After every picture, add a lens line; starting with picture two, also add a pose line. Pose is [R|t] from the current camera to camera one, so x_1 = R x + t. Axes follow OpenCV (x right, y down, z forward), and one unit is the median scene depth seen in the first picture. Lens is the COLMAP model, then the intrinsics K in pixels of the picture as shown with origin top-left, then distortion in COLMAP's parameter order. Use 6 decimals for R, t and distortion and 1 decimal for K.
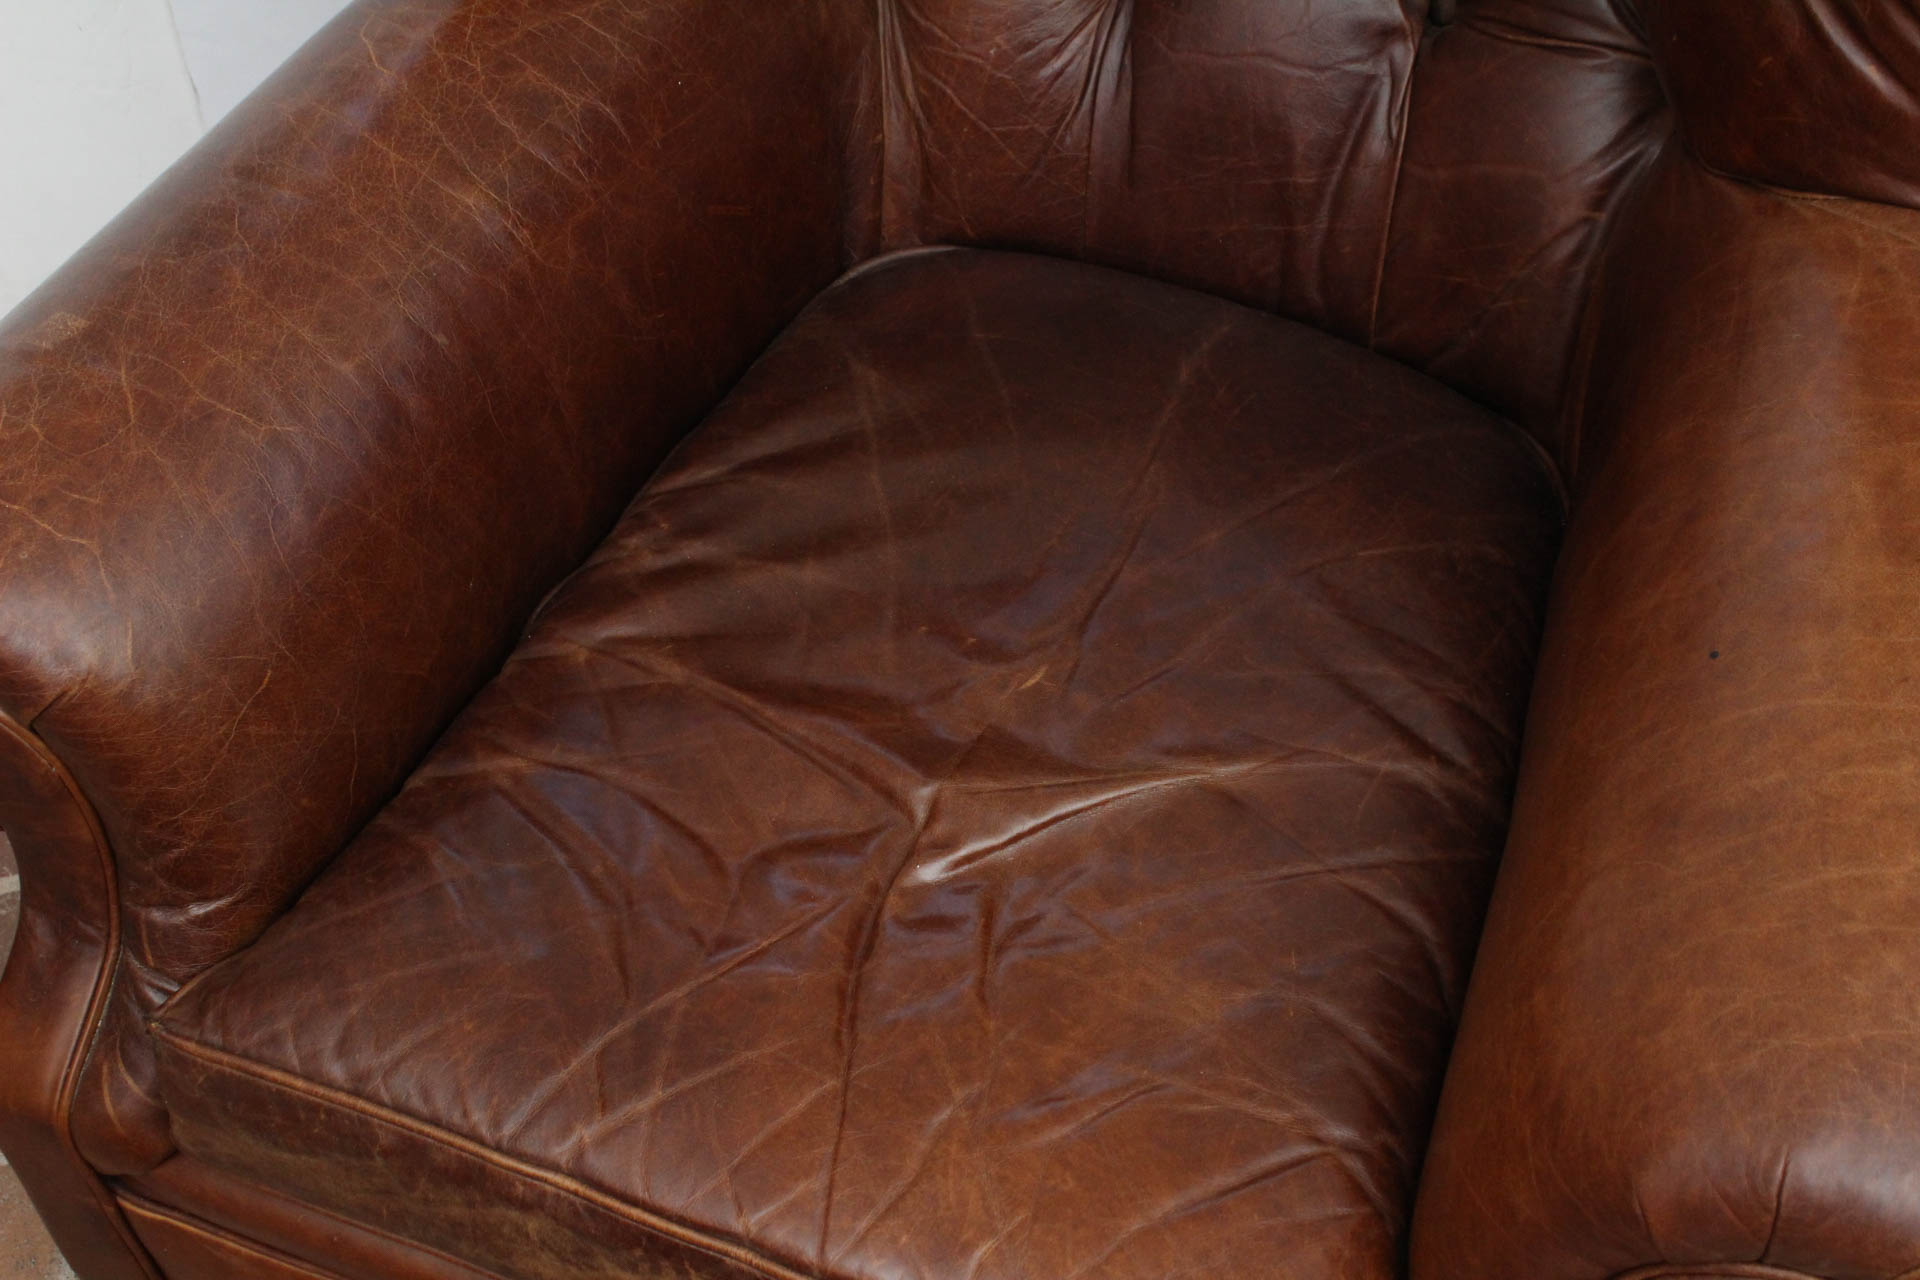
lens RADIAL K [[2740.4, 0, 960.0], [0, 2740.4, 640.0], [0, 0, 1]] dist [-0.043146, 0.086571]
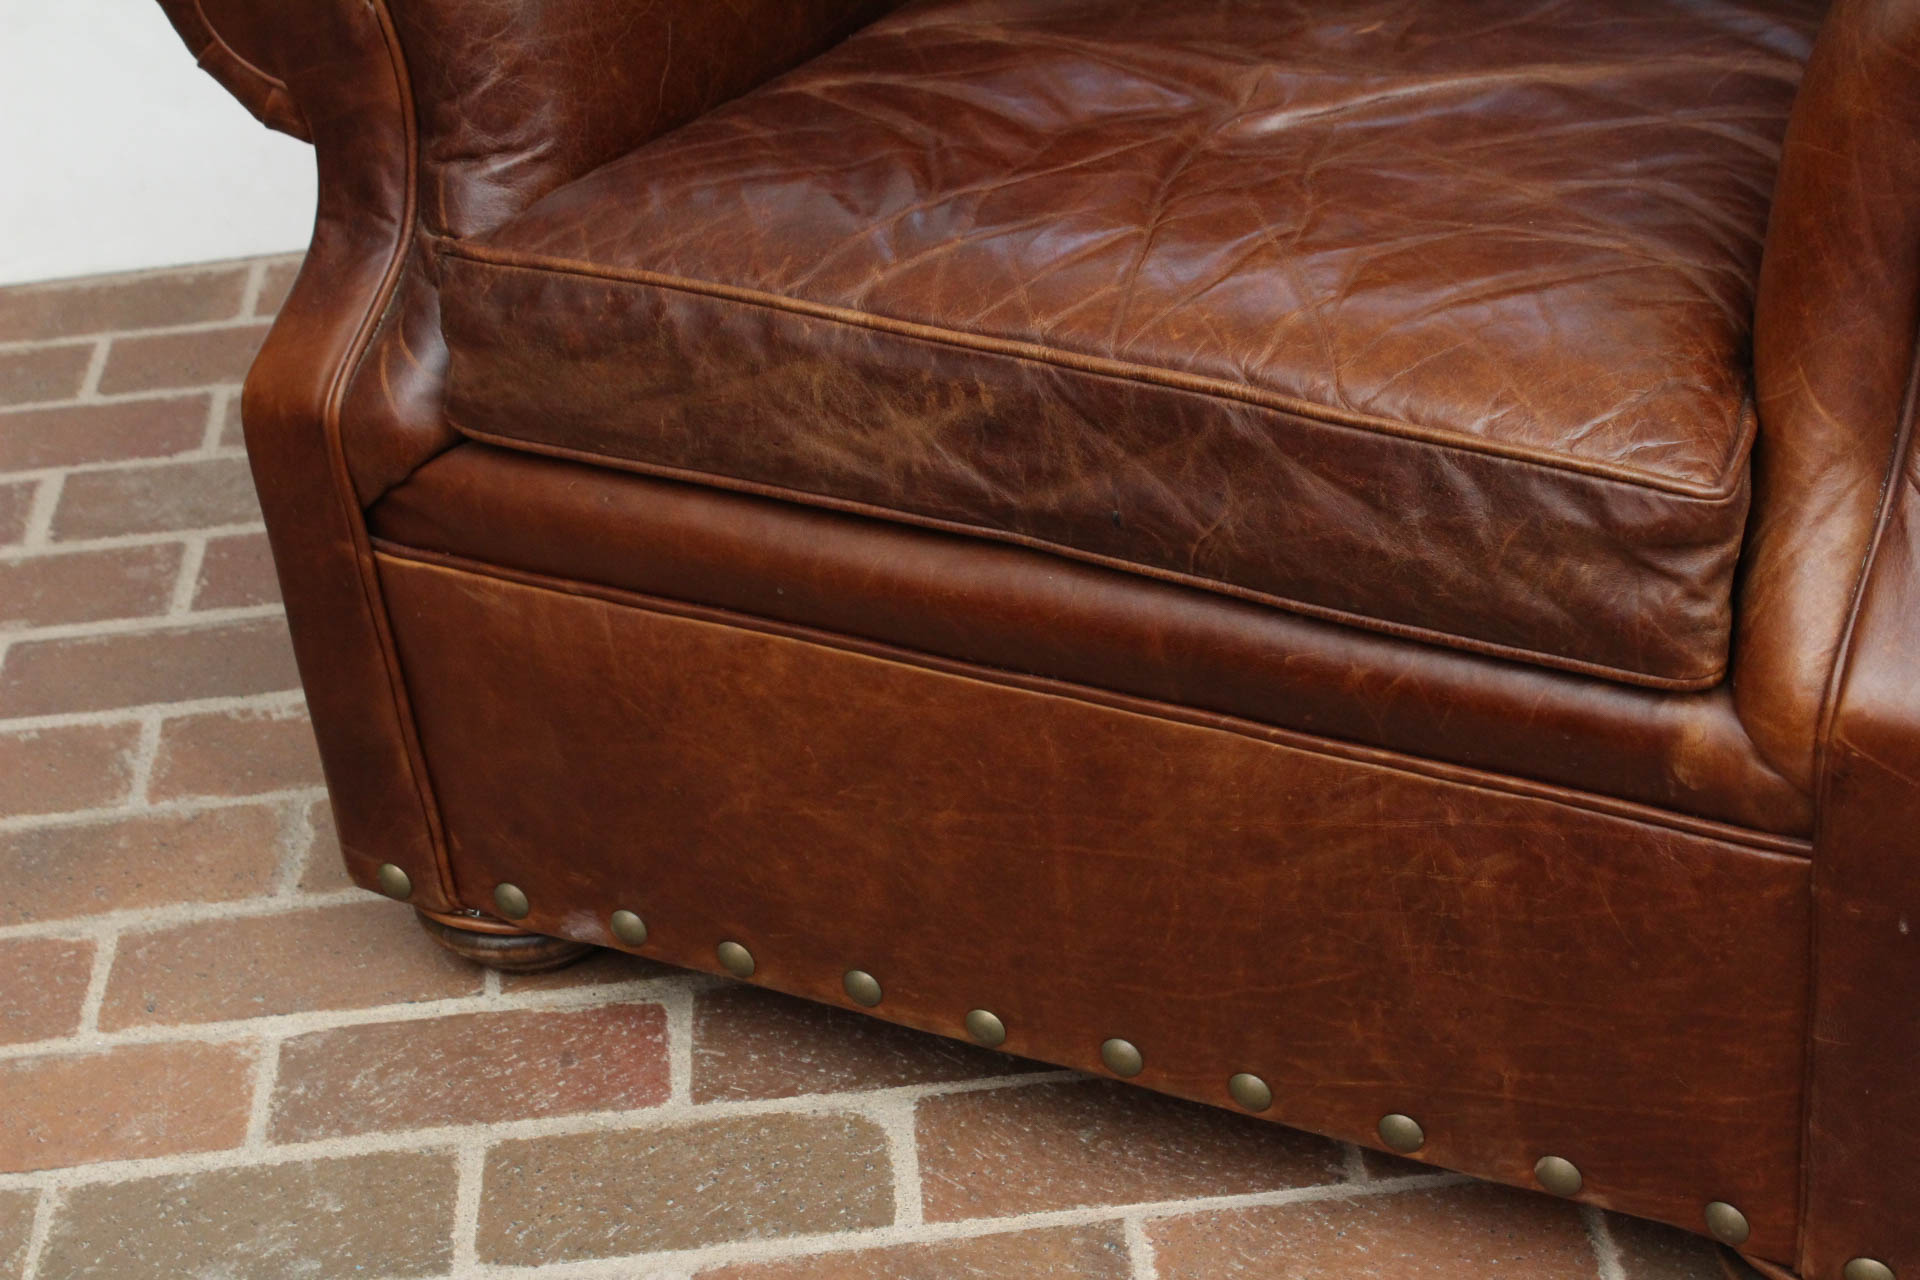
lens RADIAL K [[3442.6, 0, 960.0], [0, 3442.6, 640.0], [0, 0, 1]] dist [-0.009243, 0.247778]
pose [[0.991895, 0.017375, -0.125866, 0.036494], [-0.054274, 0.953622, -0.296073, 0.530185], [0.114884, 0.300505, 0.946836, -0.081032]]
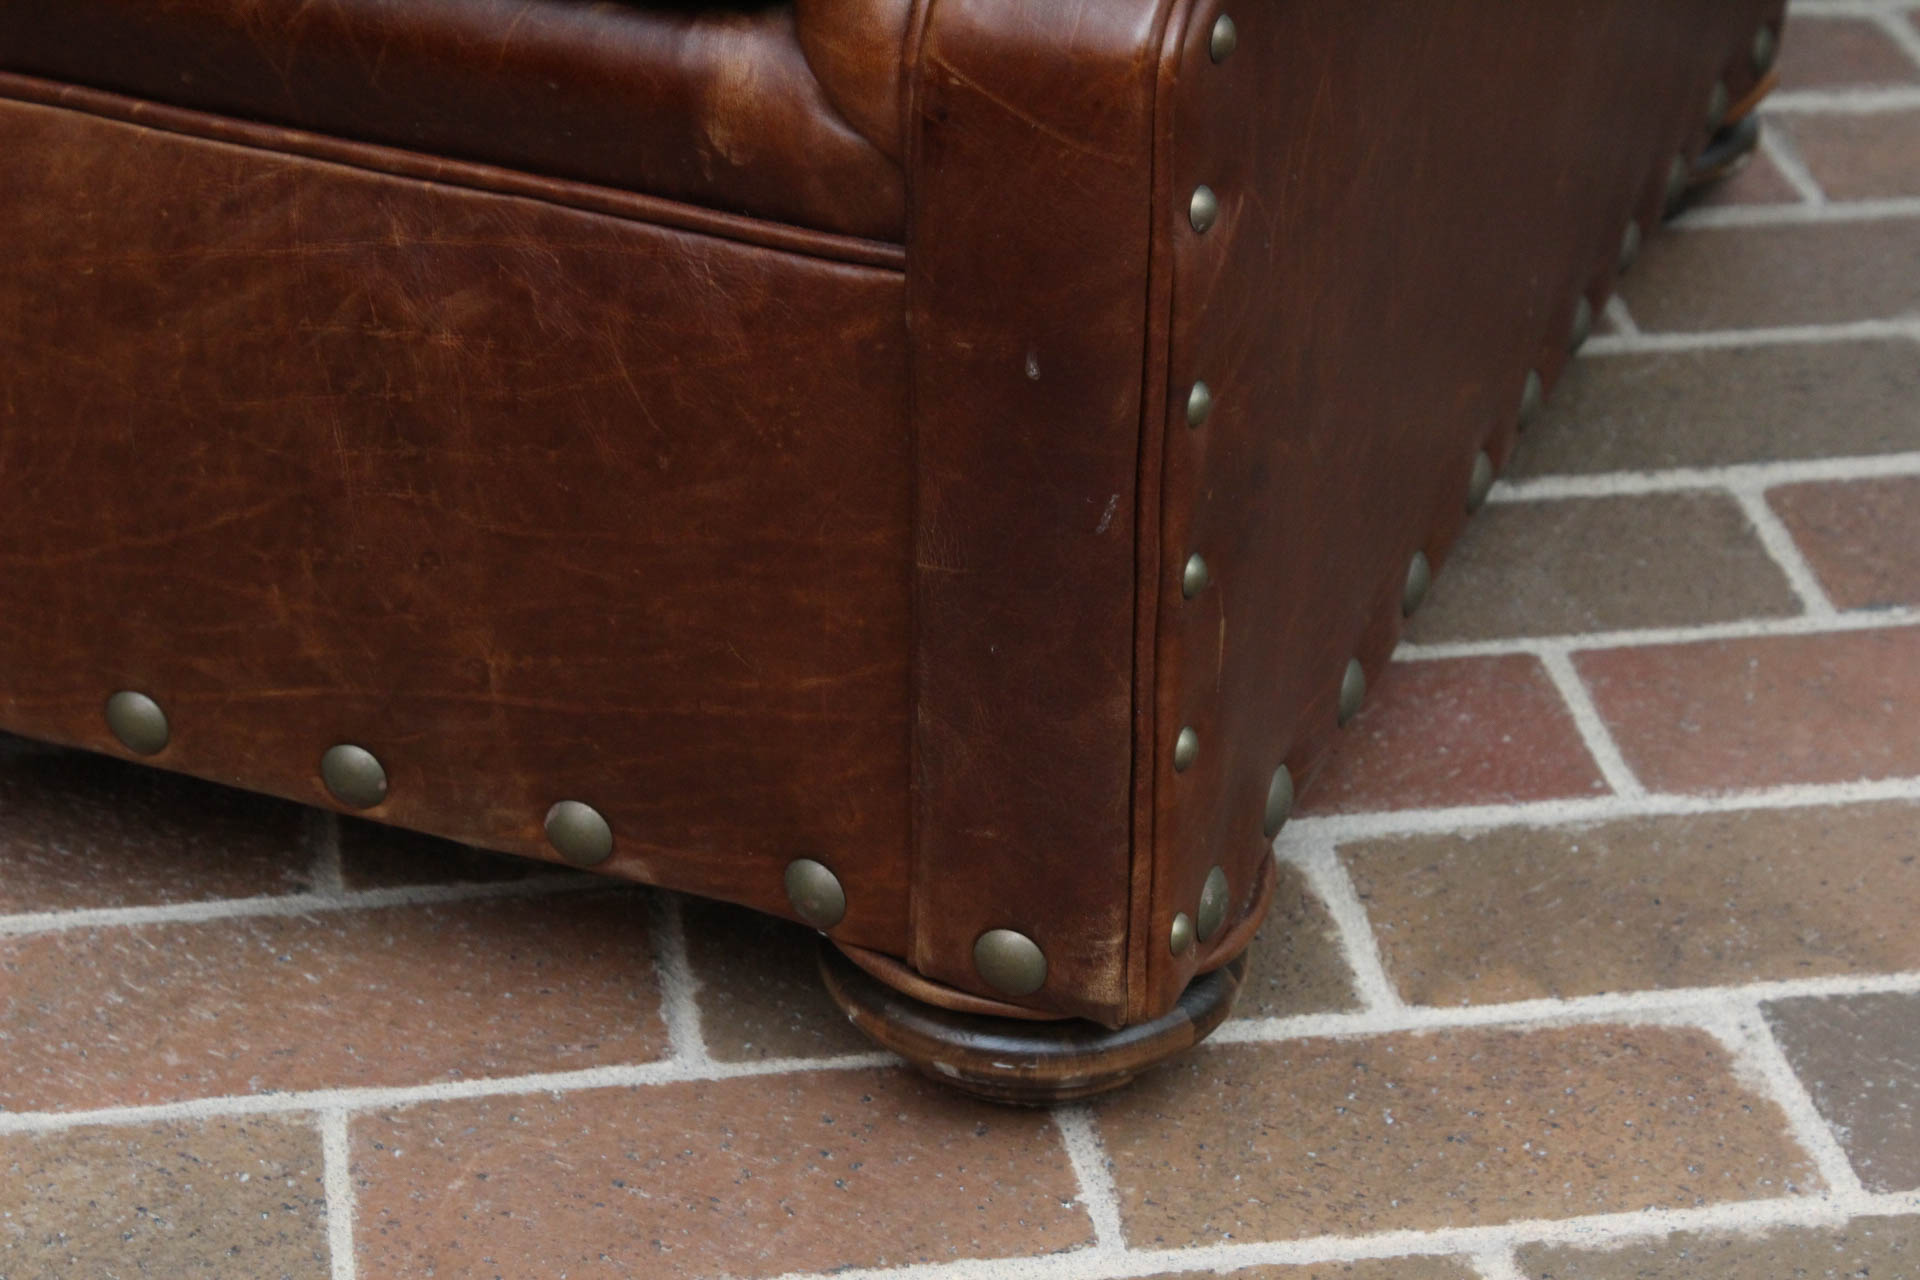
lens RADIAL K [[4550.7, 0, 963.4], [0, 4550.7, 633.5], [0, 0, 1]] dist [0.096185, 0.070136]
pose [[0.998685, 0.051102, -0.004115, 0.158213], [-0.049560, 0.941754, -0.332630, 0.620797], [-0.013122, 0.332396, 0.943048, 0.096384]]
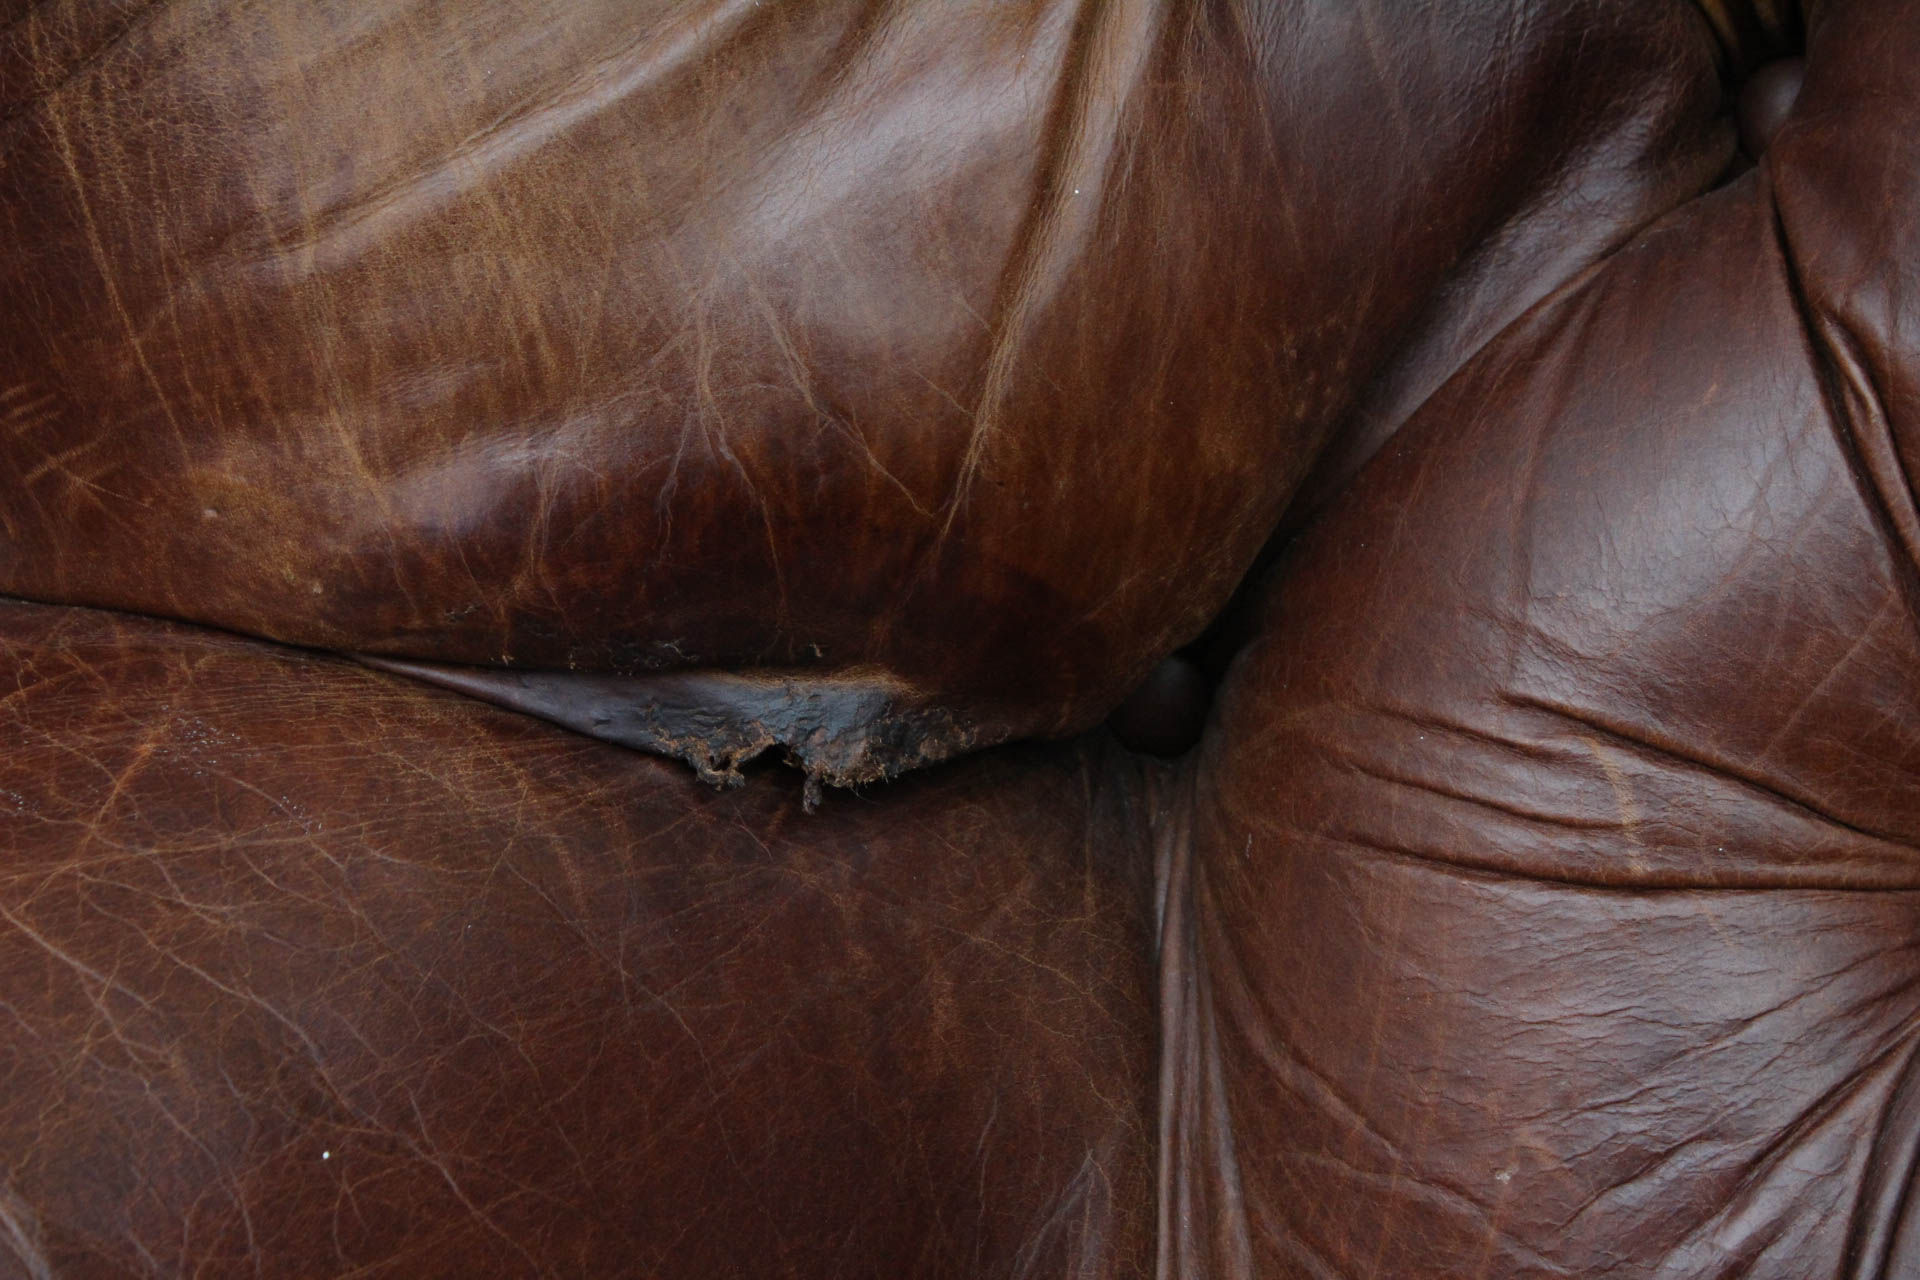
lens RADIAL K [[4550.7, 0, 963.4], [0, 4550.7, 633.5], [0, 0, 1]] dist [0.096185, 0.070136]
pose [[0.969073, 0.030811, -0.244842, 0.075981], [-0.128044, 0.910943, -0.392159, -0.072770], [0.210954, 0.411381, 0.886715, 0.555146]]
